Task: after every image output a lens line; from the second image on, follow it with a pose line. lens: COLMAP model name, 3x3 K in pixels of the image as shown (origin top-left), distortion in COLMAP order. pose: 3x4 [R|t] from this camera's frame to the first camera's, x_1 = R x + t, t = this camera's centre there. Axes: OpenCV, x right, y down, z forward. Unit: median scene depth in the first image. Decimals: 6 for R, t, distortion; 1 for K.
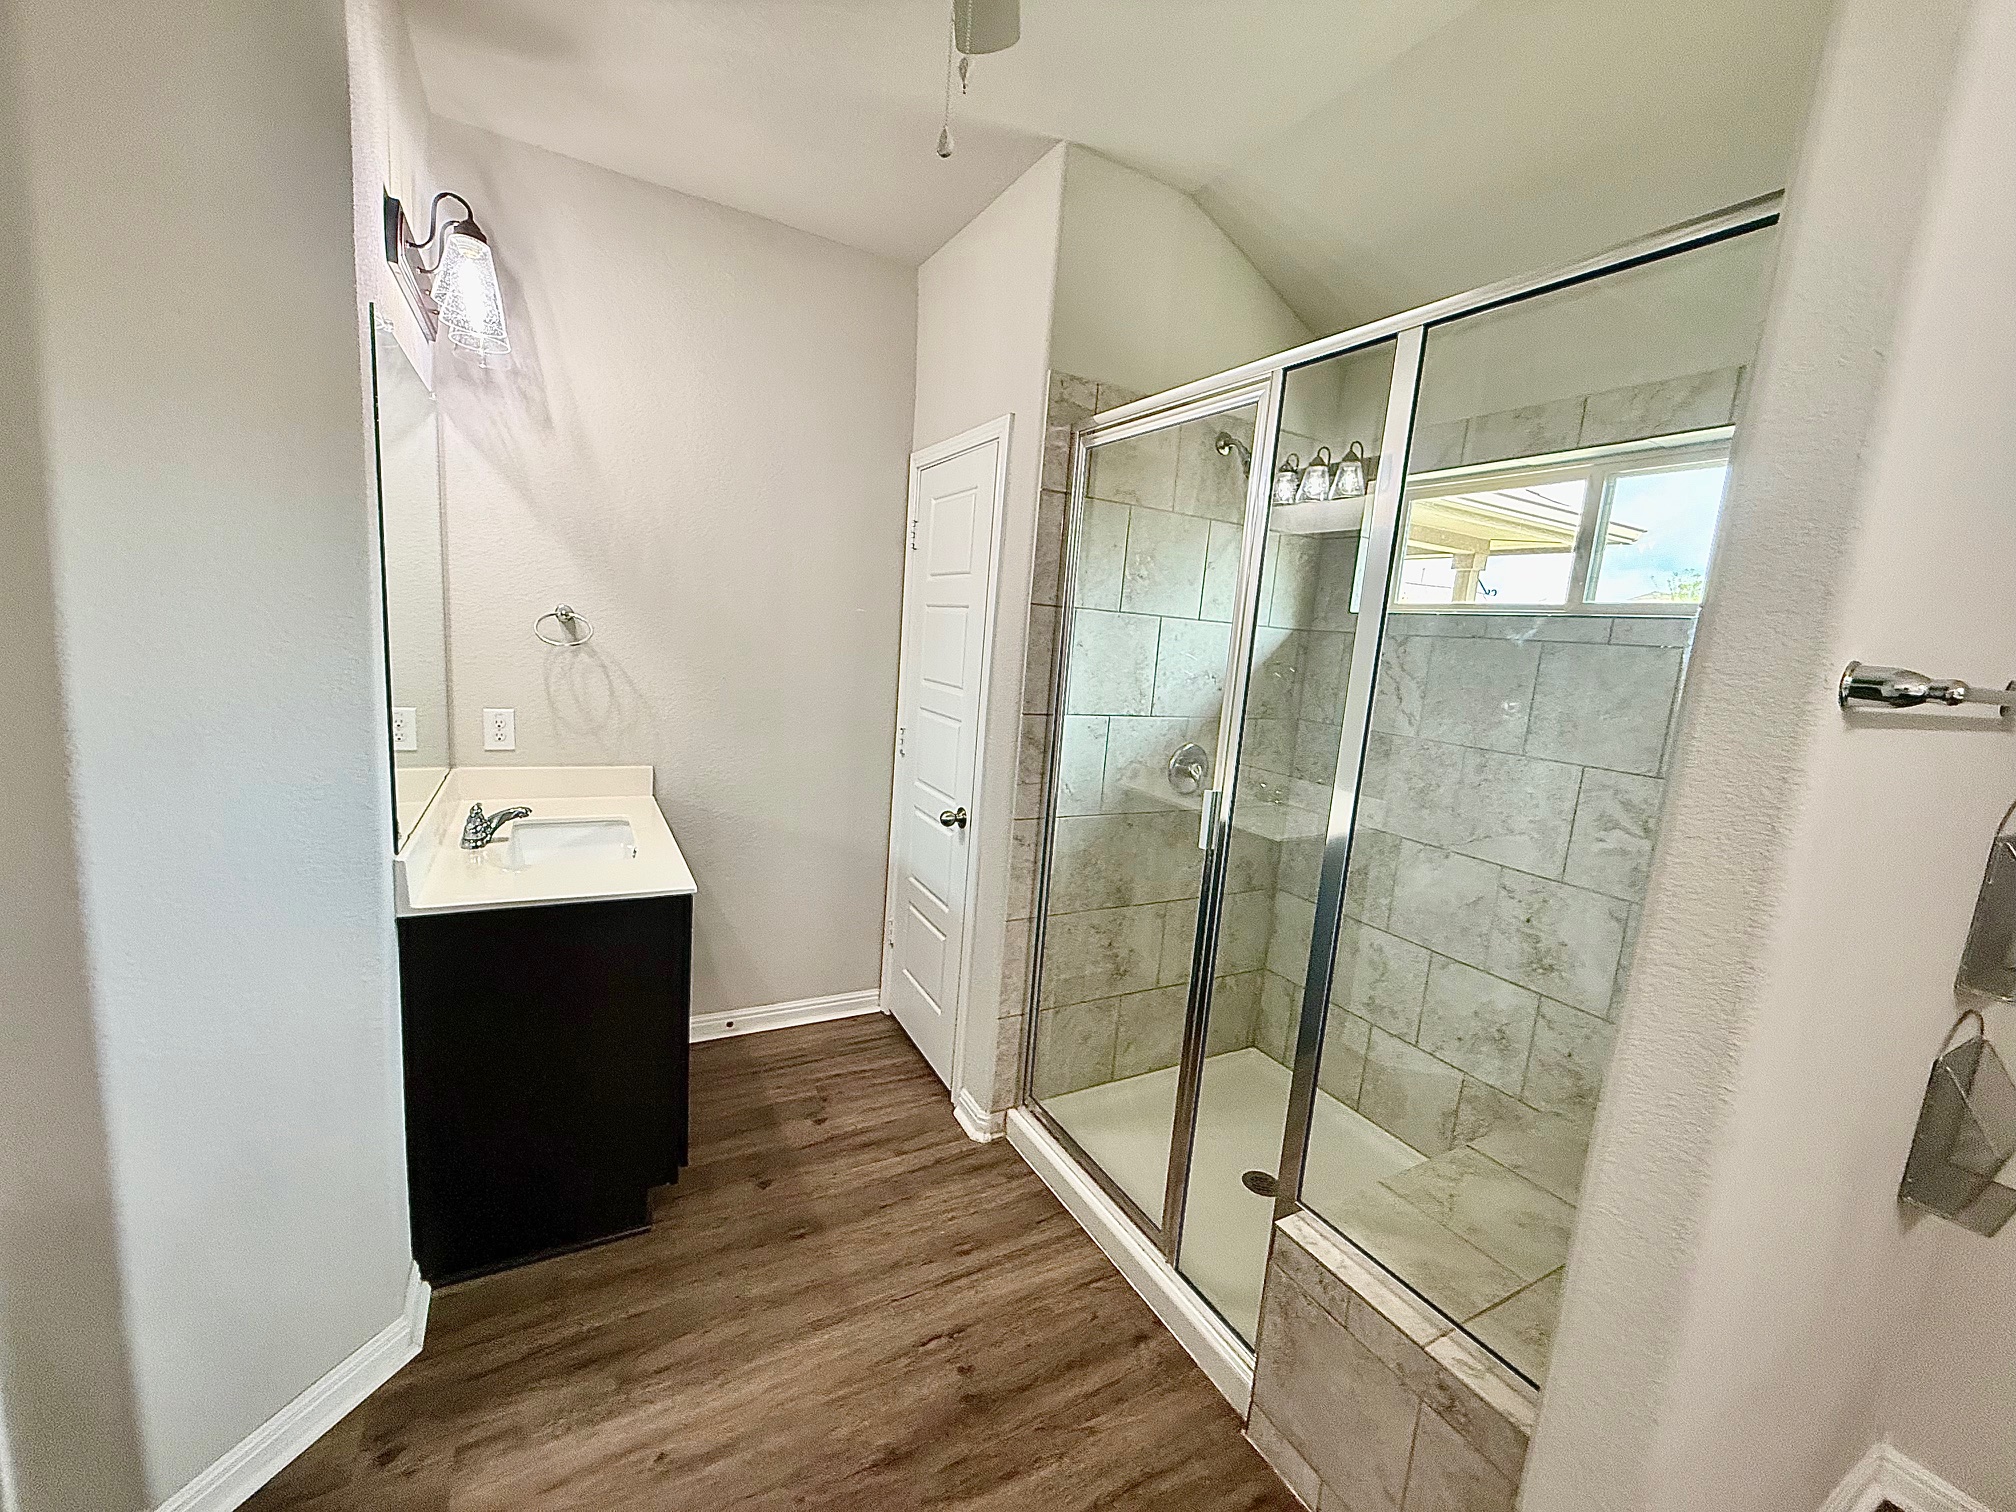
lens RADIAL K [[807.0, 0, 1007.9], [0, 807.0, 758.8], [0, 0, 1]] dist [-0.000234, -0.000622]
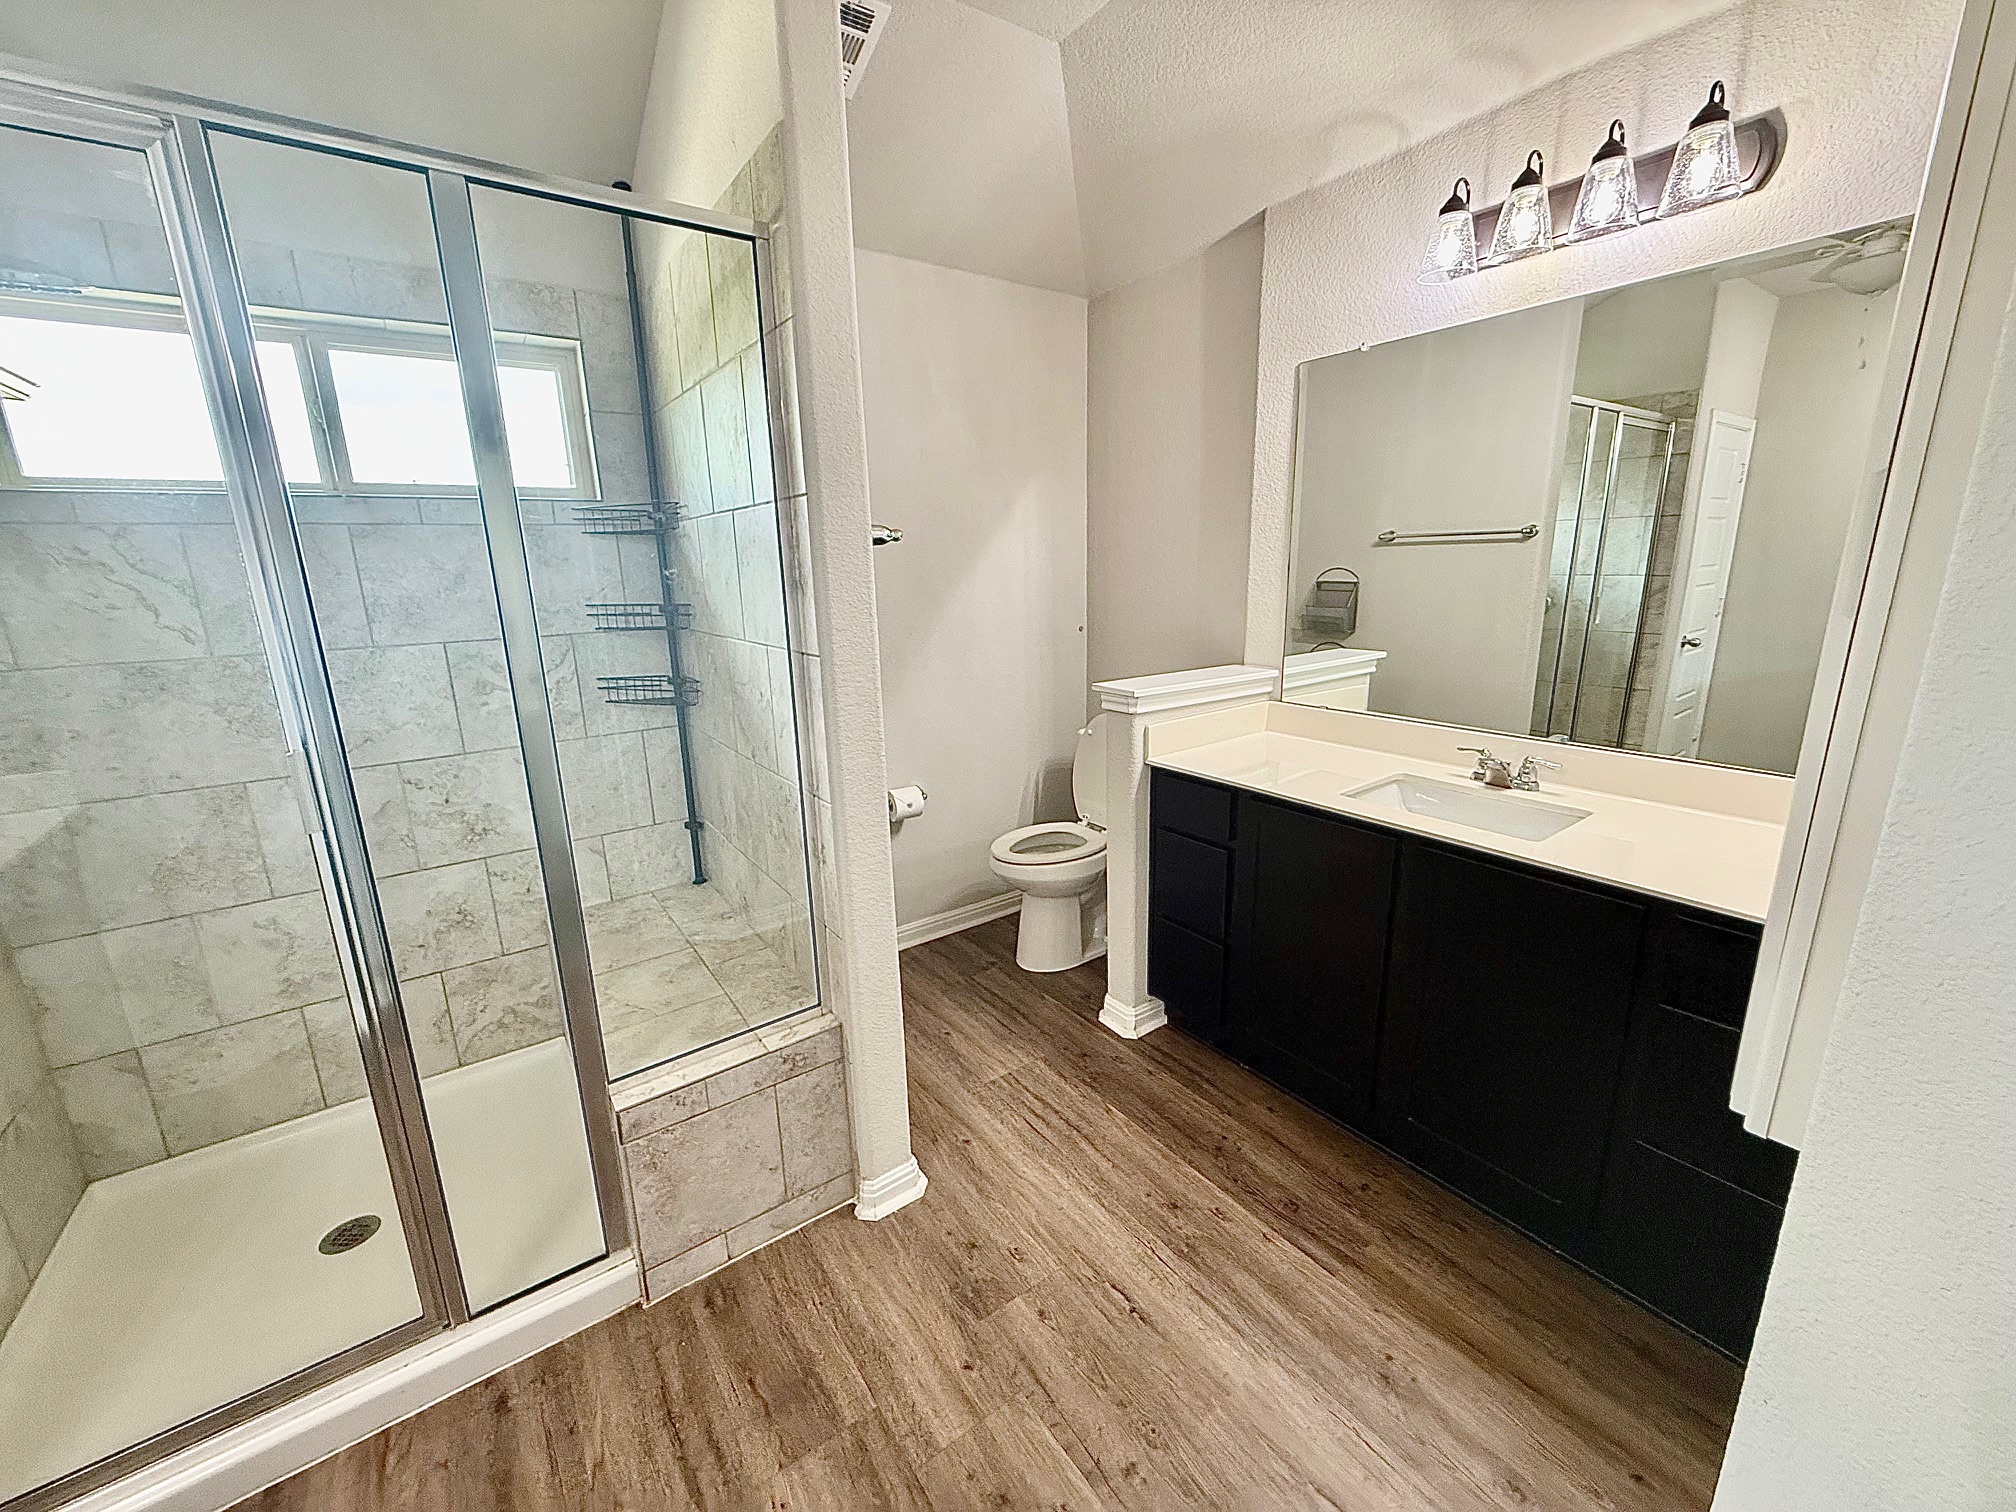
lens RADIAL K [[807.0, 0, 1010.4], [0, 807.0, 752.8], [0, 0, 1]] dist [-0.000234, -0.000622]
pose [[-0.123058, -0.303251, 0.944931, -0.409631], [0.165301, 0.932603, 0.320822, -0.070895], [-0.978536, 0.195678, -0.064637, 0.353507]]
